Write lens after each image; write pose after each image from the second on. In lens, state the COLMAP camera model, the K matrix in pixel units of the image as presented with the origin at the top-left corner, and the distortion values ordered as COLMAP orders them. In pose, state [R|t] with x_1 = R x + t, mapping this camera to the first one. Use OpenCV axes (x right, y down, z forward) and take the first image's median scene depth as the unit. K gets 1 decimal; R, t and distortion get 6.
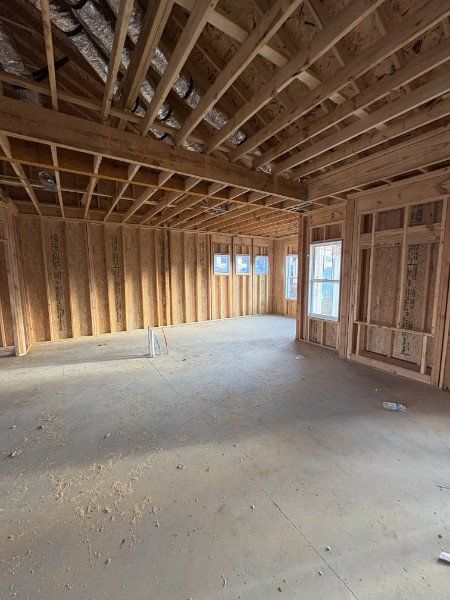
lens RADIAL K [[239.5, 0, 225.0], [0, 239.5, 300.0], [0, 0, 1]] dist [0.001712, 0.000101]
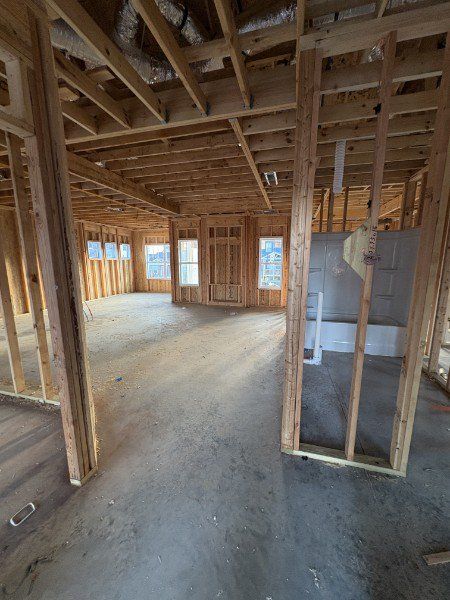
lens RADIAL K [[239.5, 0, 225.0], [0, 239.5, 300.0], [0, 0, 1]] dist [0.001712, 0.000101]
pose [[0.740390, -0.108634, 0.663341, -0.333752], [0.071979, 0.993993, 0.082444, 0.035961], [-0.668312, -0.013294, 0.743762, -0.257716]]
